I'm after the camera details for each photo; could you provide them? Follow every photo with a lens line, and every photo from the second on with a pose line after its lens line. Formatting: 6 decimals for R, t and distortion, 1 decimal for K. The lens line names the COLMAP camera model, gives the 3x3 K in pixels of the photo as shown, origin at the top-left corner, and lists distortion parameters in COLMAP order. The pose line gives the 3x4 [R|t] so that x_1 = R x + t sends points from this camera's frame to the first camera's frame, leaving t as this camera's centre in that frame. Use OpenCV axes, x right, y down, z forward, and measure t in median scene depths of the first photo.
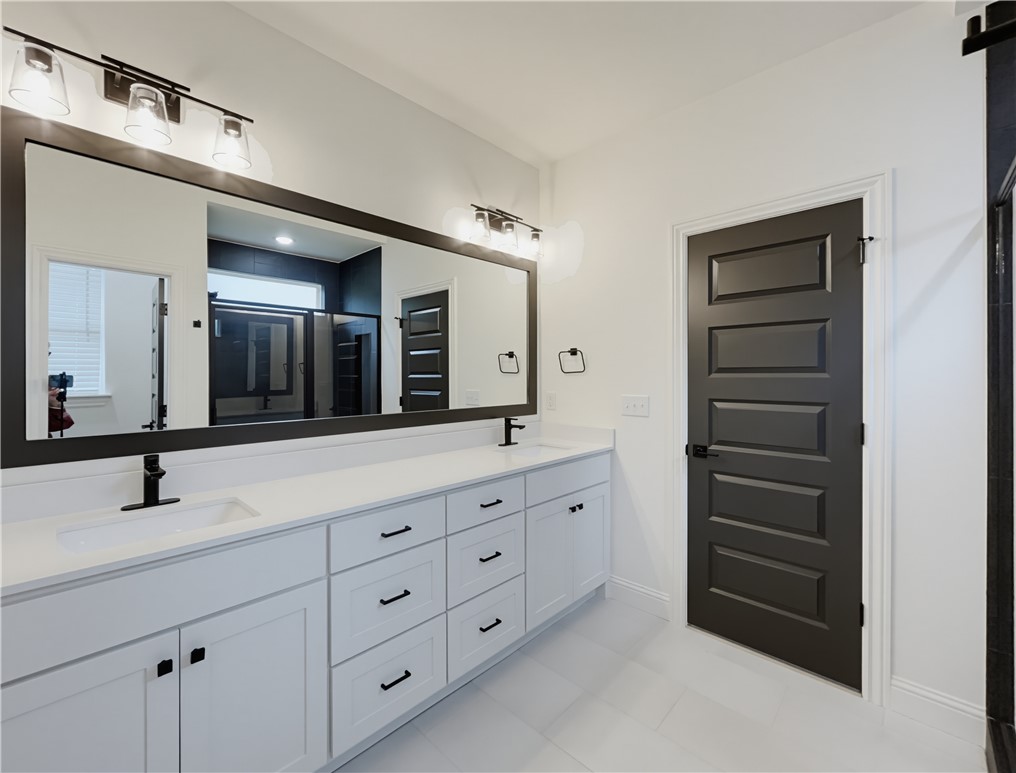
lens RADIAL K [[429.3, 0, 500.4], [0, 429.3, 375.9], [0, 0, 1]] dist [-0.000524, 0.000000]
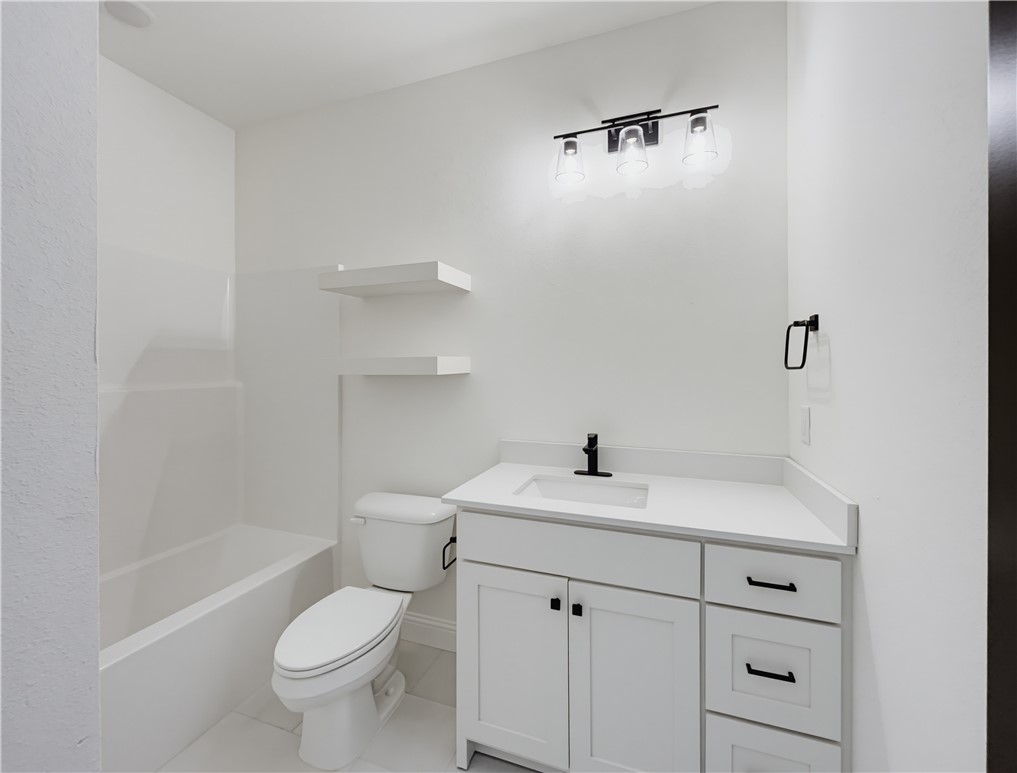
lens RADIAL K [[443.9, 0, 495.7], [0, 443.9, 367.9], [0, 0, 1]] dist [0.001359, 0.000149]
pose [[0.399370, 0.000920, -0.916789, 0.539870], [-0.005916, 0.999981, -0.001573, -0.000582], [0.916771, 0.006052, 0.399368, 0.549926]]
